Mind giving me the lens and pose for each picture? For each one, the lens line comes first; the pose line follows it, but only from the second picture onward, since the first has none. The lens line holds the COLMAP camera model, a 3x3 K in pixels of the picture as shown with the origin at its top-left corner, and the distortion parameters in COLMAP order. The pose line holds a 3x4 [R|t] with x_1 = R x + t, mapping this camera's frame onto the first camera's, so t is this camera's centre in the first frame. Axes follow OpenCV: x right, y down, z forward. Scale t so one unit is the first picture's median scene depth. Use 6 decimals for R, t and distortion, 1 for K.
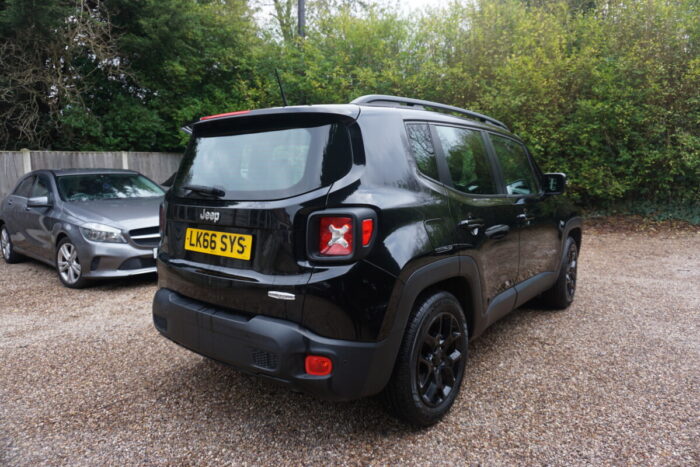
lens RADIAL K [[465.1, 0, 351.3], [0, 465.1, 232.9], [0, 0, 1]] dist [-0.043377, 0.028056]
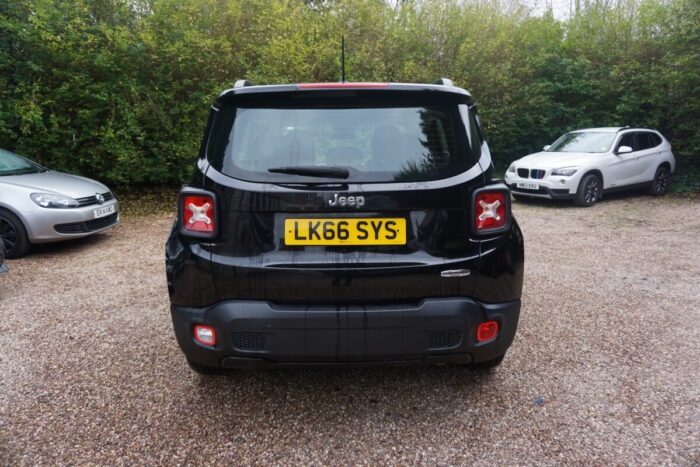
lens RADIAL K [[465.1, 0, 351.3], [0, 465.1, 232.9], [0, 0, 1]] dist [-0.043377, 0.028056]
pose [[0.771902, -0.104854, 0.627036, -0.219675], [0.073971, 0.994419, 0.075227, -0.010955], [-0.631424, -0.011685, 0.775350, 0.080432]]
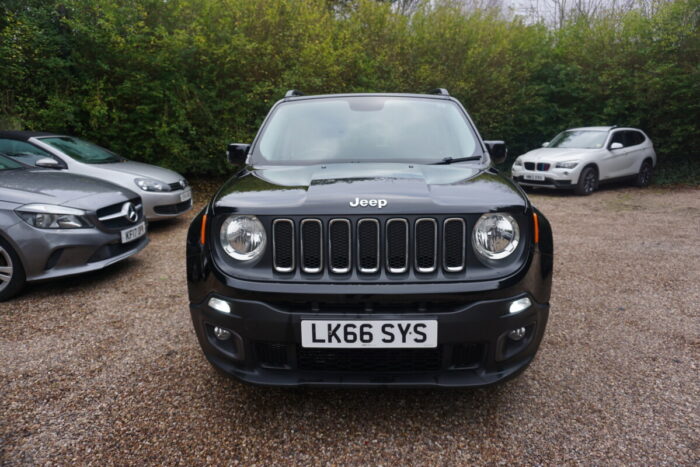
lens RADIAL K [[465.1, 0, 351.3], [0, 465.1, 232.9], [0, 0, 1]] dist [-0.043377, 0.028056]
pose [[0.732372, -0.110744, 0.671838, -0.402424], [0.075158, 0.993804, 0.081885, 0.000864], [-0.676744, -0.009476, 0.736158, 0.085629]]
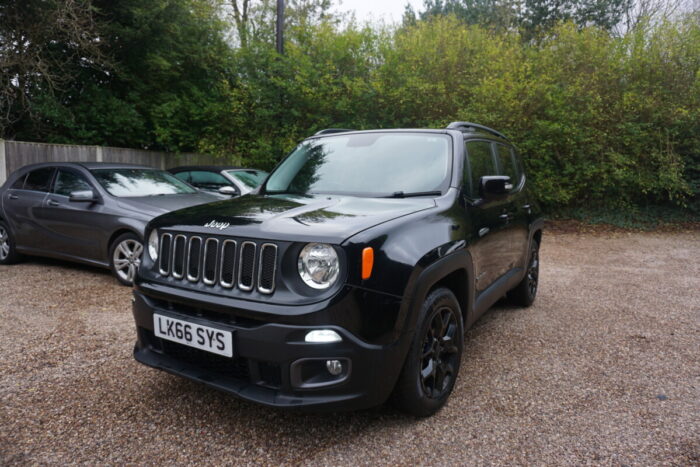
lens RADIAL K [[465.1, 0, 351.3], [0, 465.1, 232.9], [0, 0, 1]] dist [-0.043377, 0.028056]
pose [[0.972579, 0.002640, 0.232560, -0.239571], [0.000428, 0.999914, -0.013142, 0.012830], [-0.232574, 0.012881, 0.972493, -0.023514]]
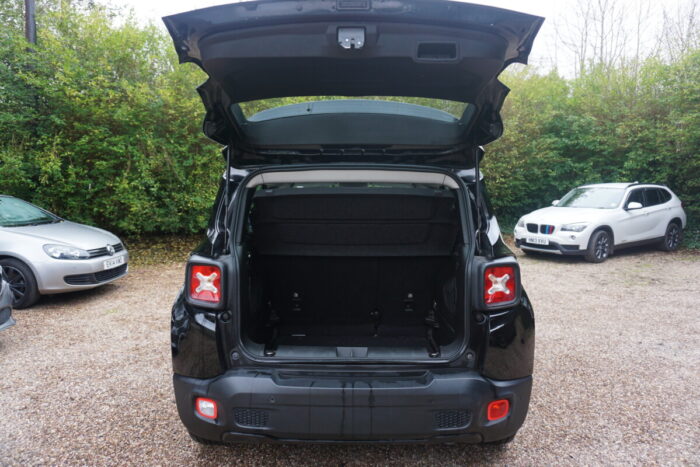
lens RADIAL K [[465.9, 0, 350.0], [0, 465.9, 233.5], [0, 0, 1]] dist [-0.045460, 0.026344]
pose [[0.786076, -0.030649, 0.617370, -0.217834], [0.059248, 0.997907, -0.025898, -0.023514], [-0.615284, 0.056936, 0.786247, 0.080651]]
